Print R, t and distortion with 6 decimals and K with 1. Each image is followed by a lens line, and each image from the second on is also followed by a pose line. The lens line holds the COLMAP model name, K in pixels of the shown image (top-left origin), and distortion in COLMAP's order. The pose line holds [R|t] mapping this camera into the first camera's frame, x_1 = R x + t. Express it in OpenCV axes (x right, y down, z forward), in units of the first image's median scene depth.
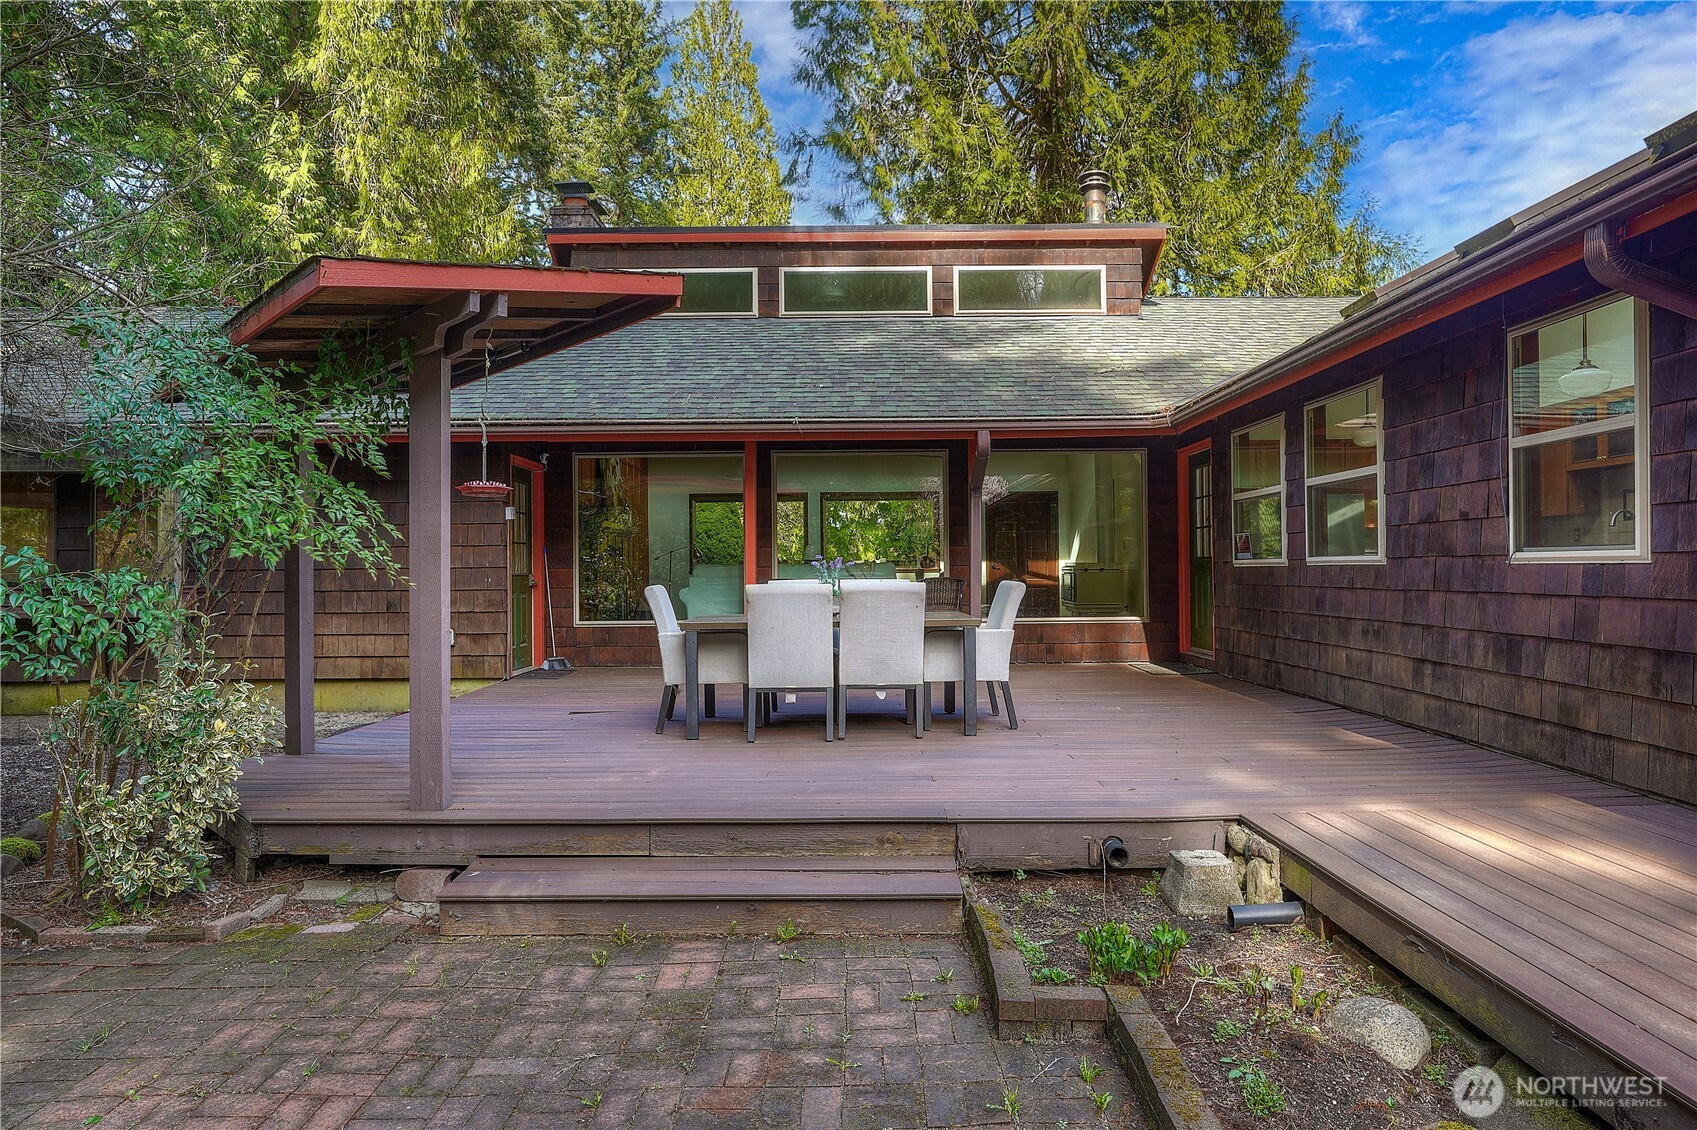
lens RADIAL K [[1025.1, 0, 848.7], [0, 1025.1, 566.4], [0, 0, 1]] dist [-0.000299, -0.000016]
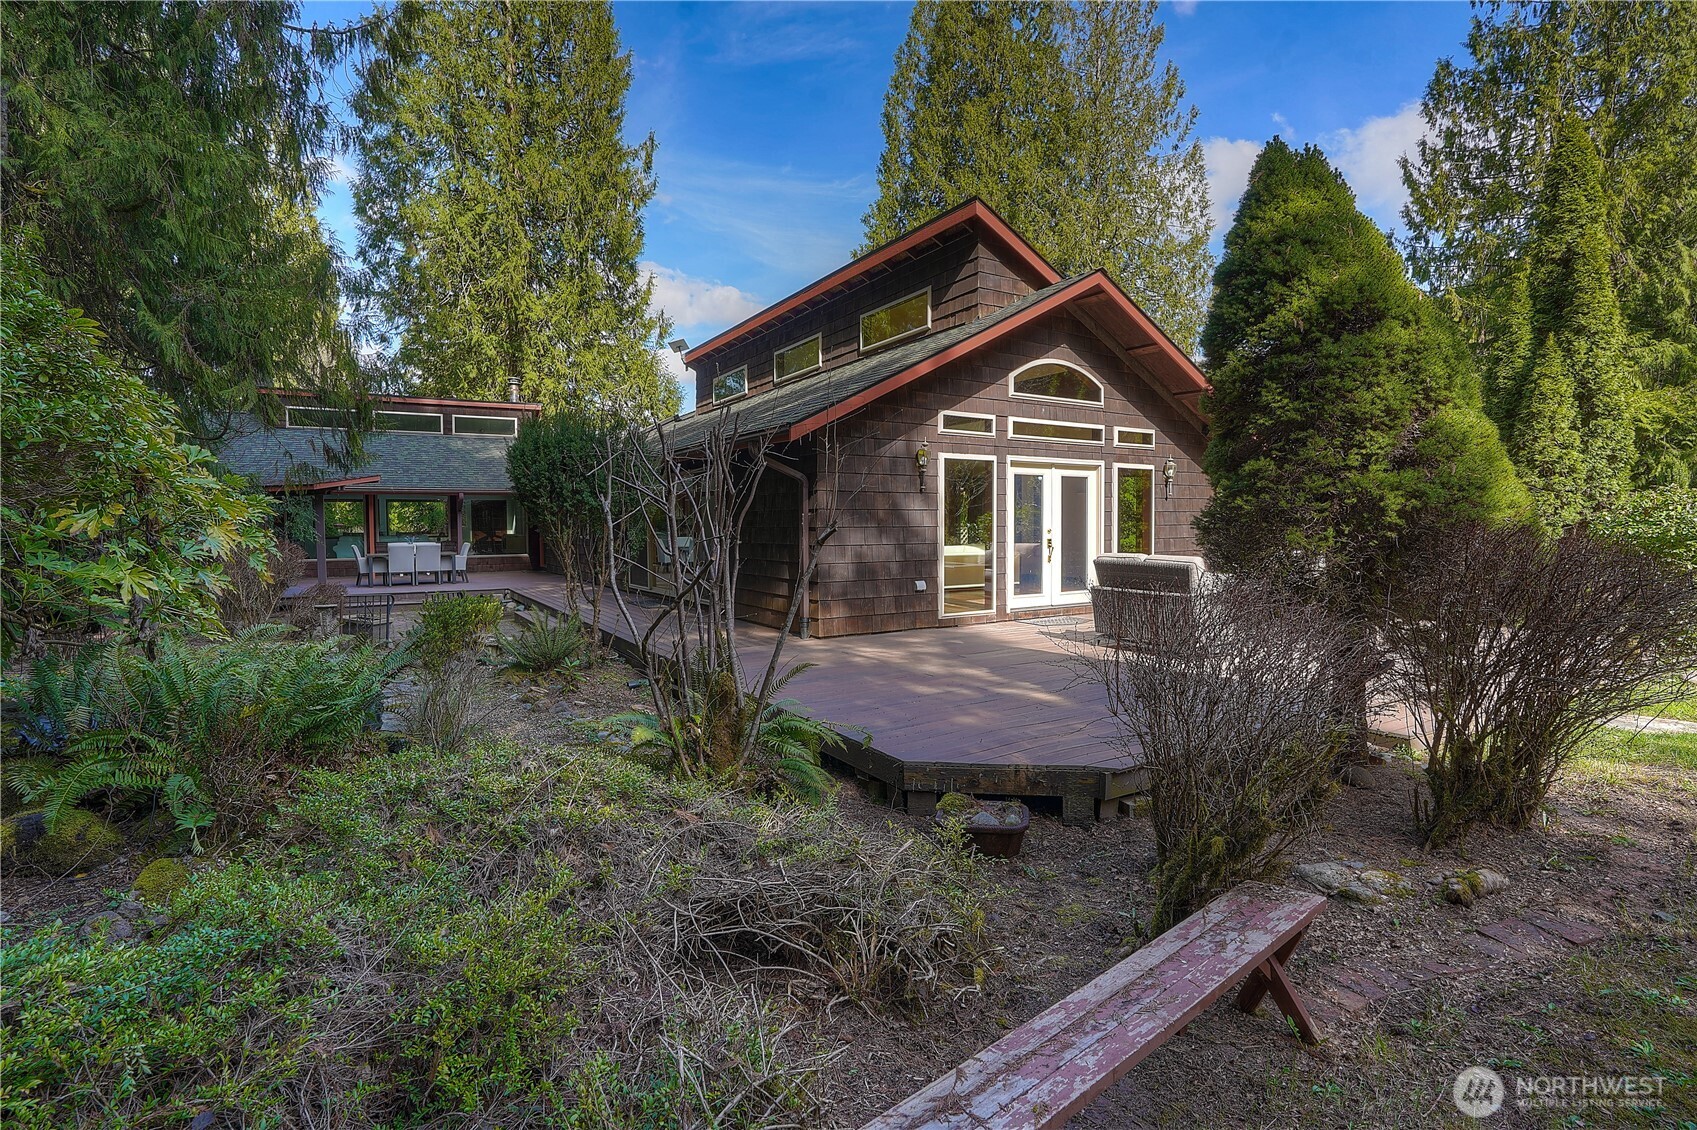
lens RADIAL K [[791.3, 0, 845.5], [0, 791.3, 562.6], [0, 0, 1]] dist [-0.040626, -0.000389]
pose [[0.853688, -0.018018, 0.520473, -0.103746], [-0.001722, 0.999298, 0.037419, -0.014919], [-0.520782, -0.032841, 0.853058, -1.511689]]
